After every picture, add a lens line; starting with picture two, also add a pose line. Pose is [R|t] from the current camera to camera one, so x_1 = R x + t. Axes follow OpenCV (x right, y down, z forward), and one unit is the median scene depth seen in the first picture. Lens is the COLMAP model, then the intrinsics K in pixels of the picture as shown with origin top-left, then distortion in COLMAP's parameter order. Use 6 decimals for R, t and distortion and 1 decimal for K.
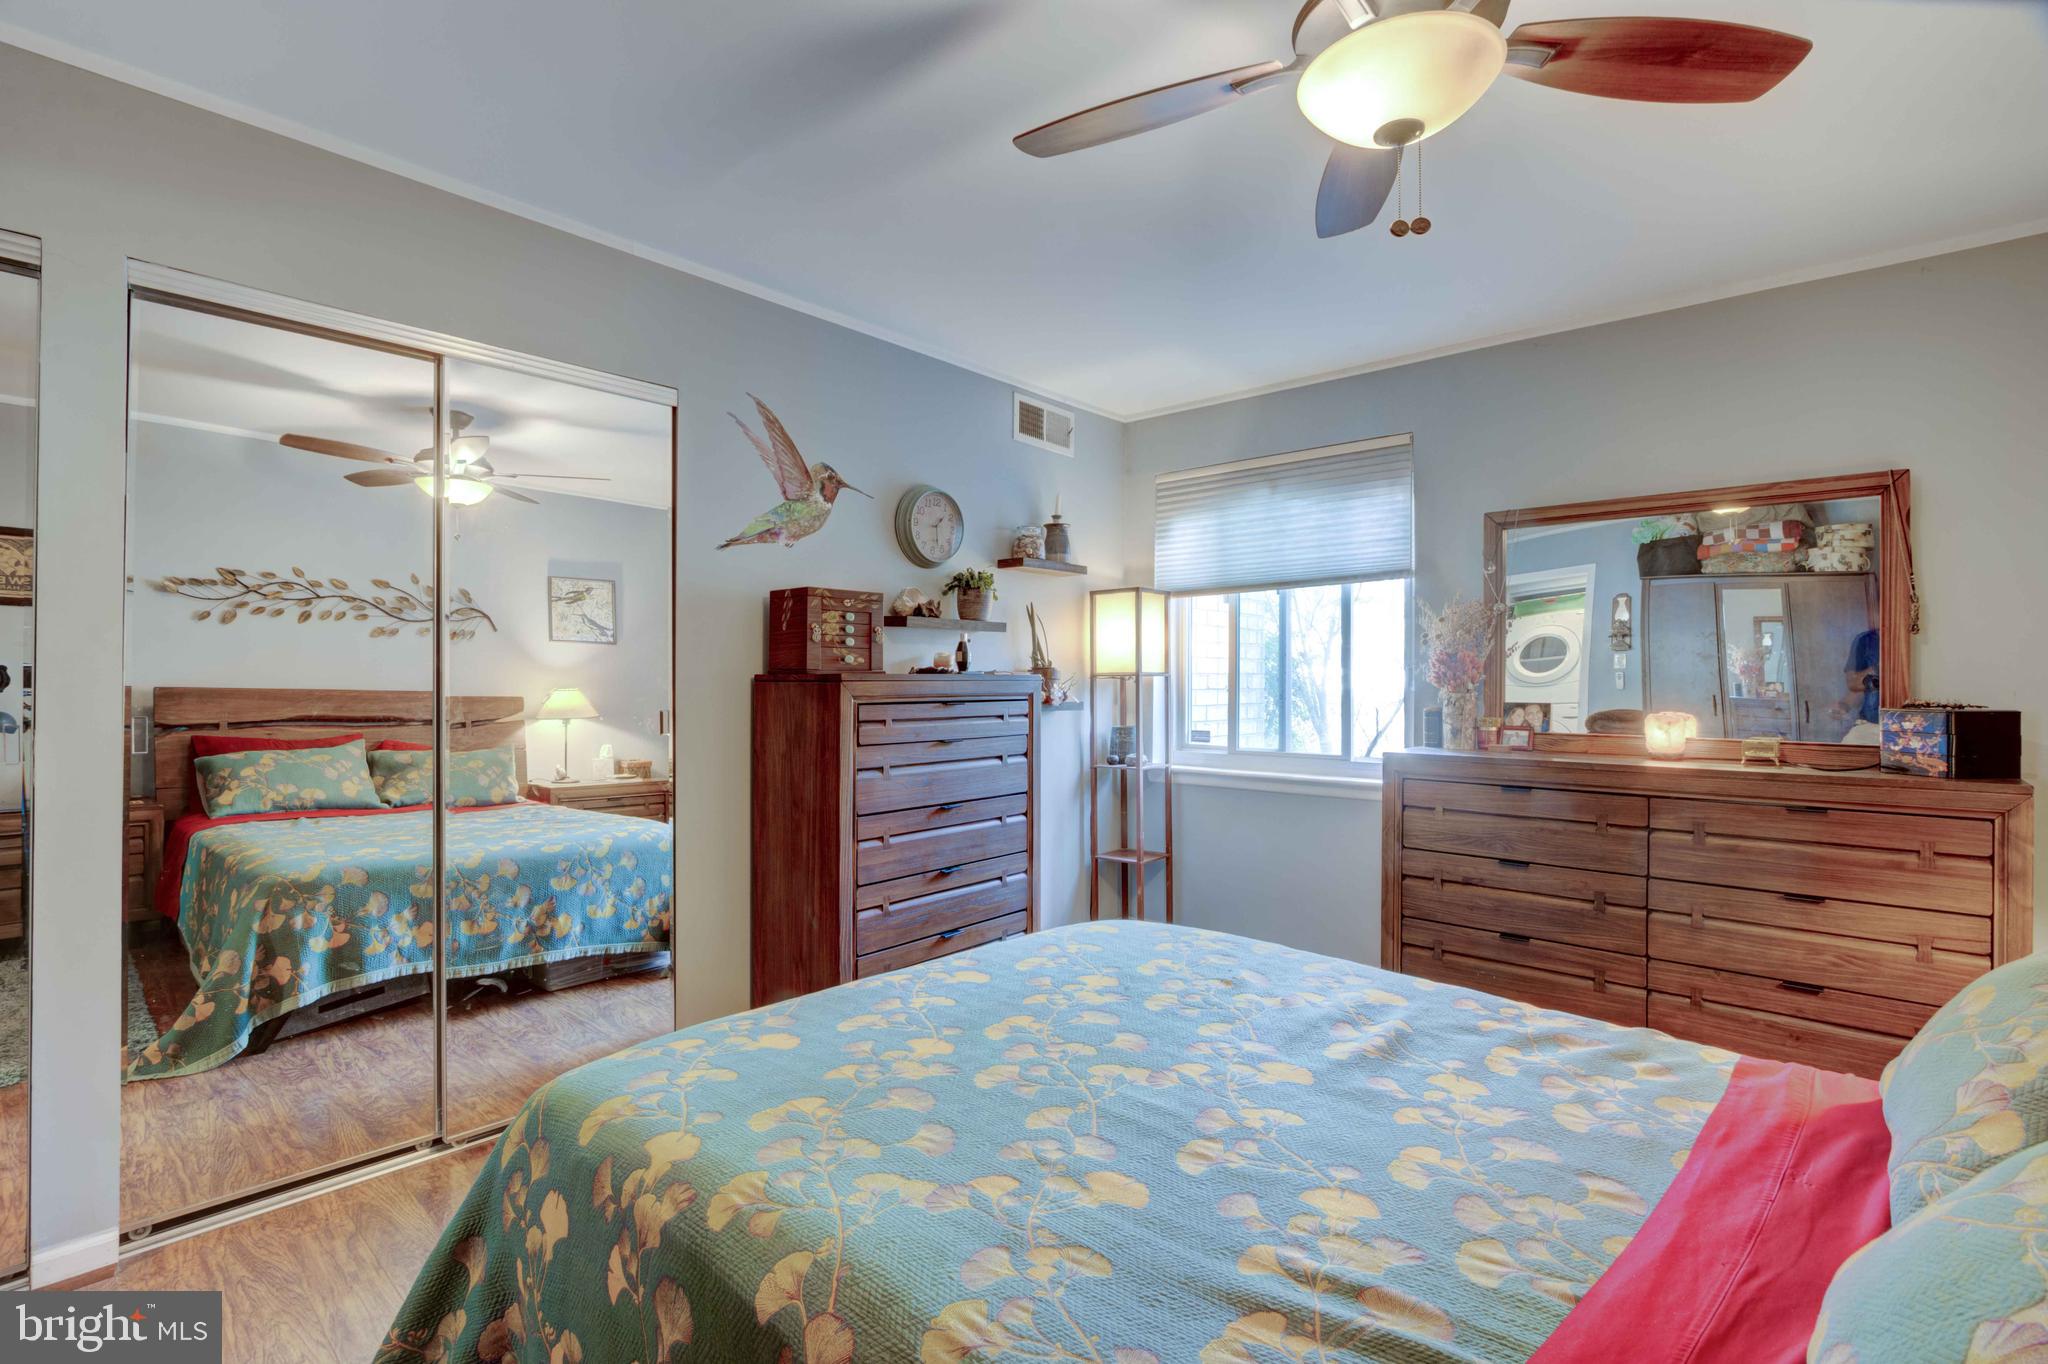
lens RADIAL K [[953.7, 0, 1013.0], [0, 953.7, 672.6], [0, 0, 1]] dist [-0.018574, 0.002915]
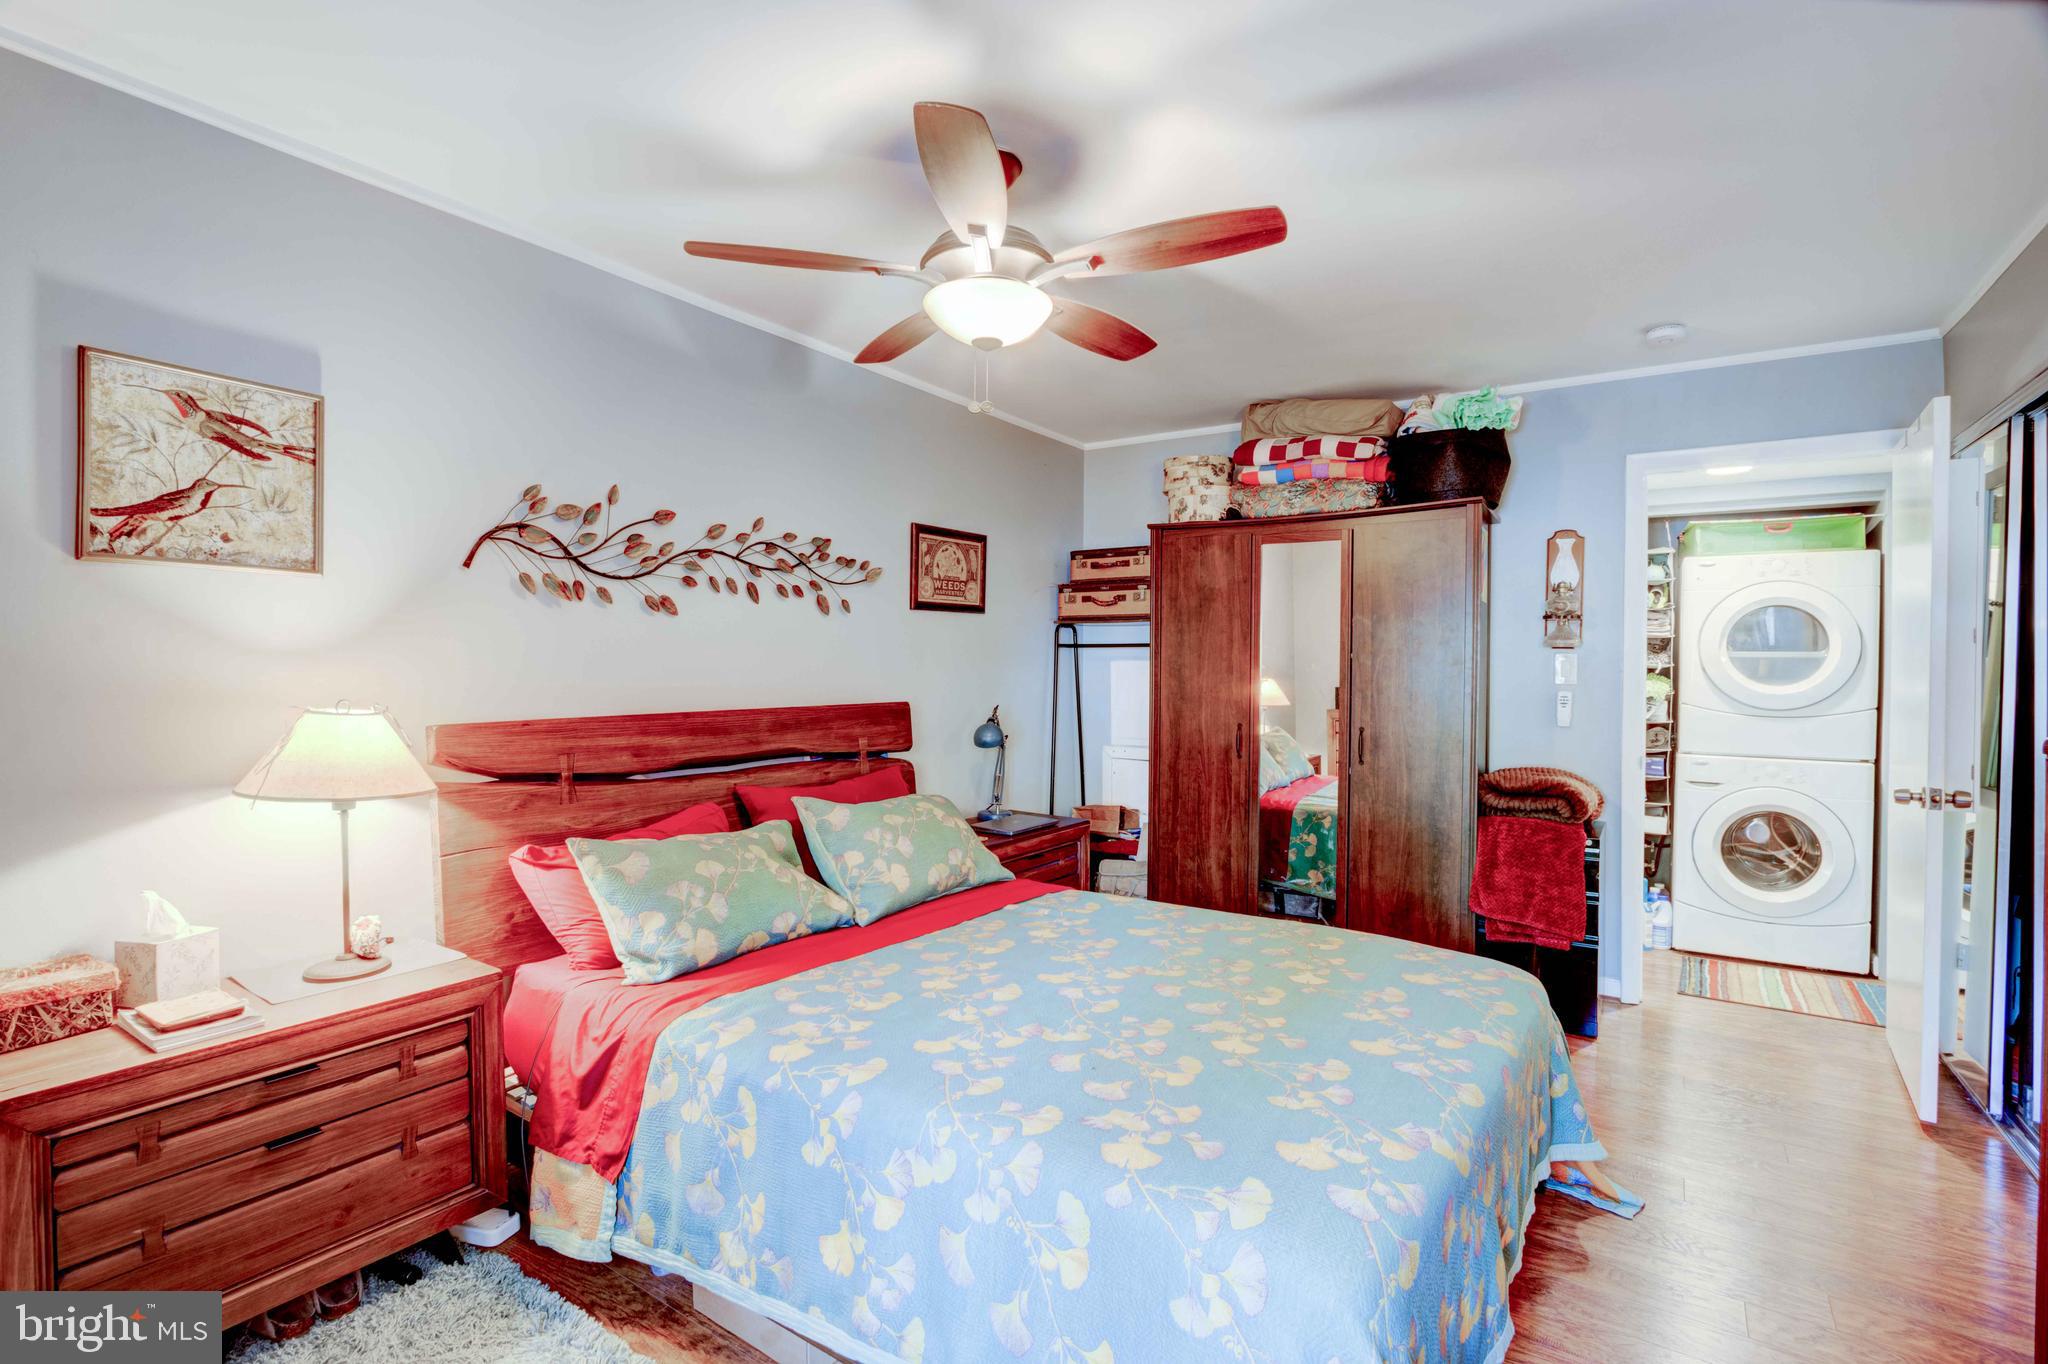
lens RADIAL K [[953.7, 0, 1010.2], [0, 953.7, 680.1], [0, 0, 1]] dist [-0.018574, 0.002915]
pose [[-0.989921, -0.013364, -0.140988, 0.276484], [-0.014945, 0.999837, 0.010156, -0.041182], [0.140829, 0.012161, -0.989959, 1.678302]]
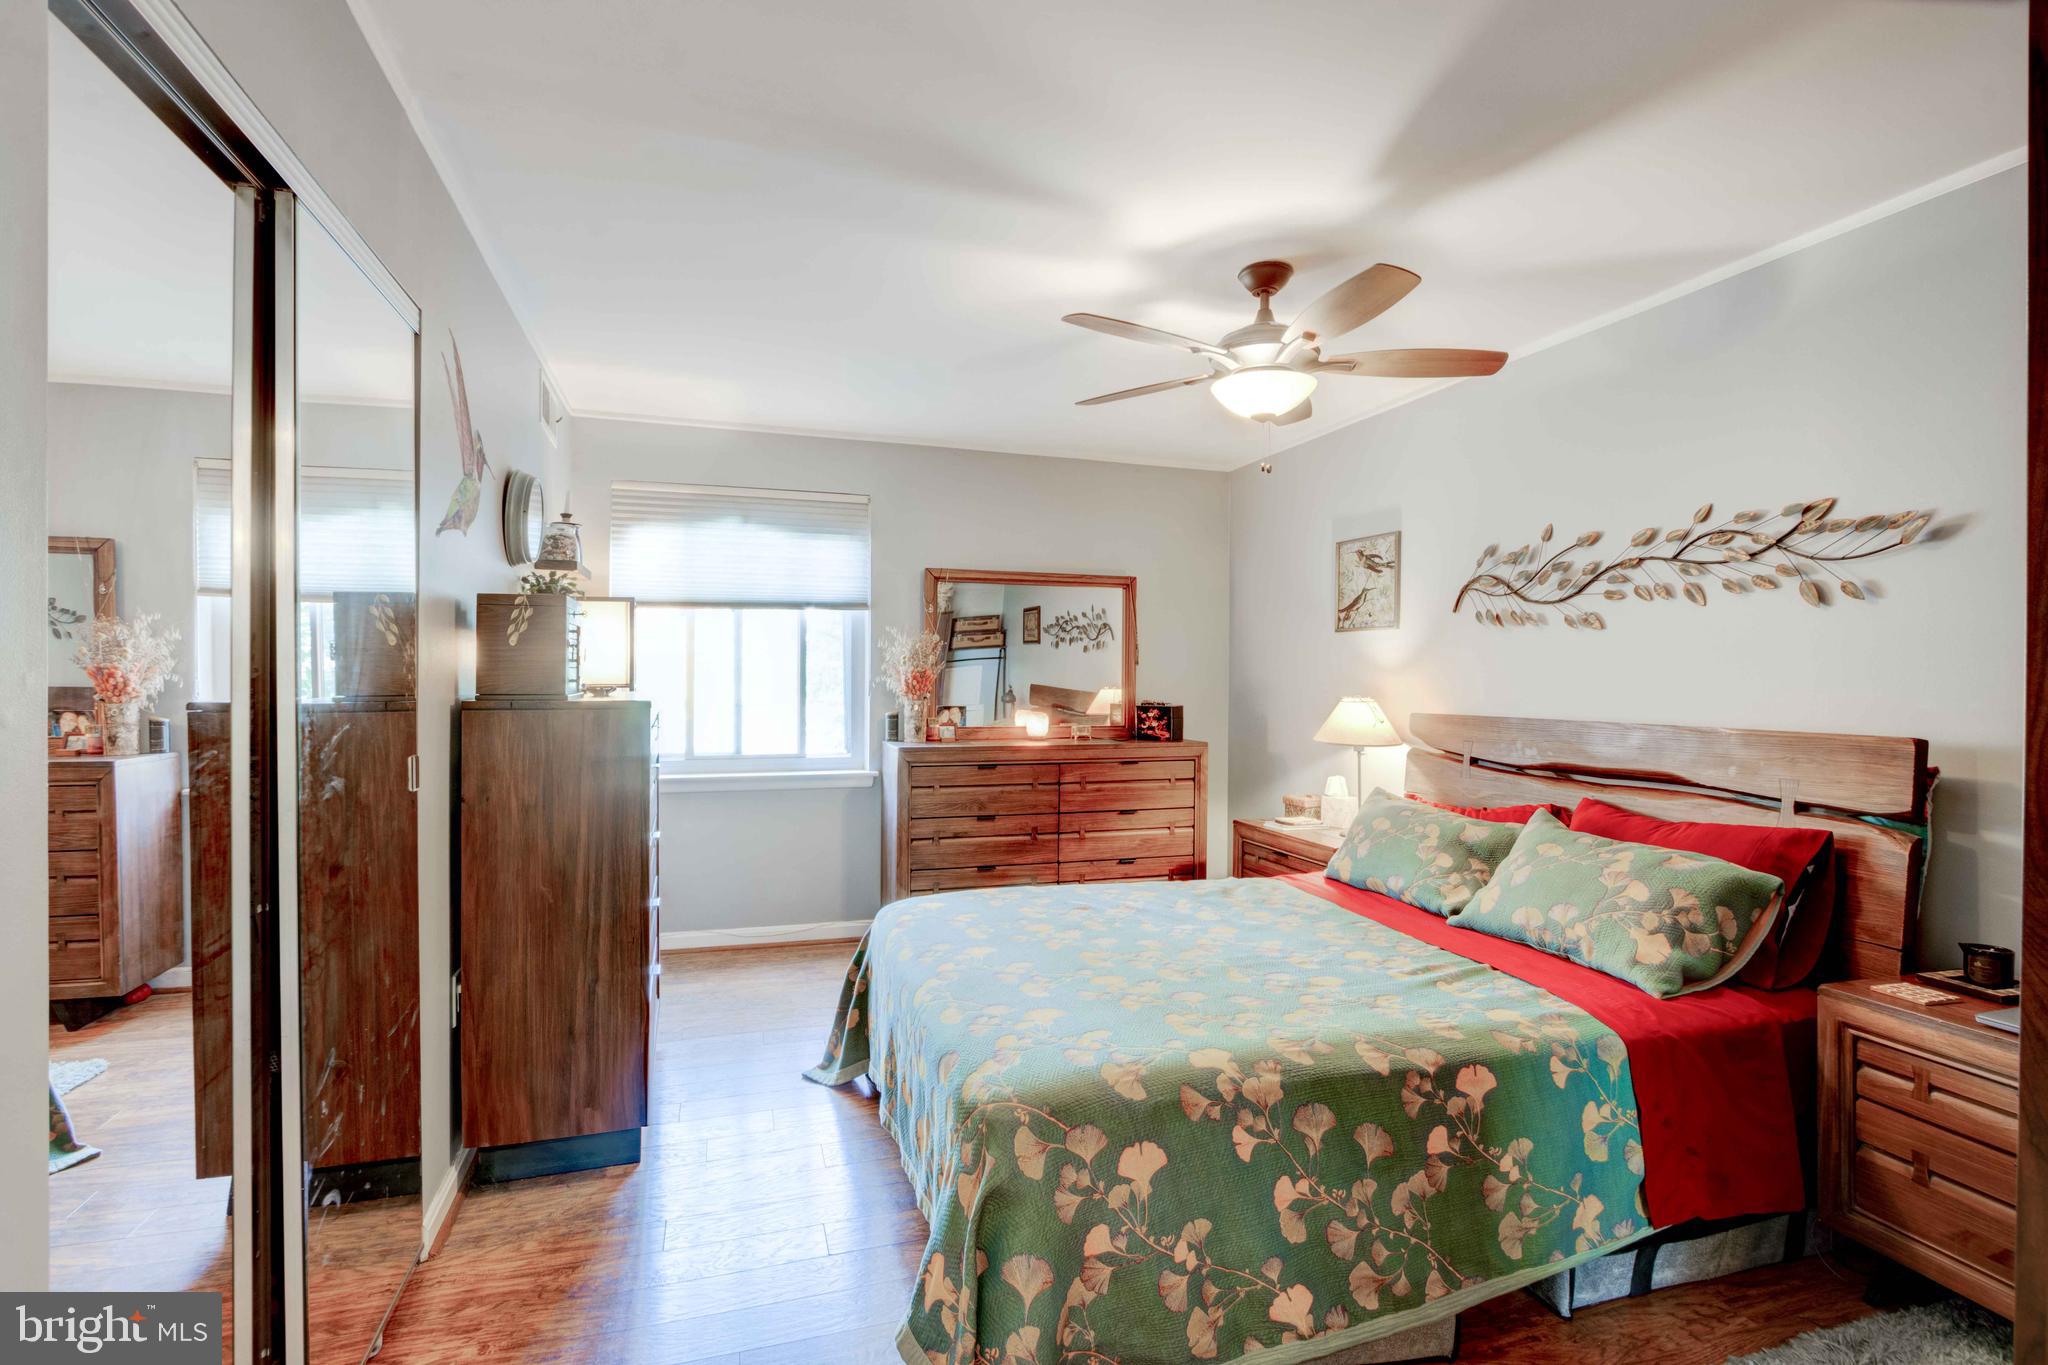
lens RADIAL K [[953.7, 0, 1016.5], [0, 953.7, 681.8], [0, 0, 1]] dist [-0.018574, 0.002915]
pose [[0.494589, -0.008345, 0.869087, -1.073021], [-0.011480, 0.999804, 0.016133, -0.047794], [-0.869051, -0.017956, 0.494396, 0.350182]]
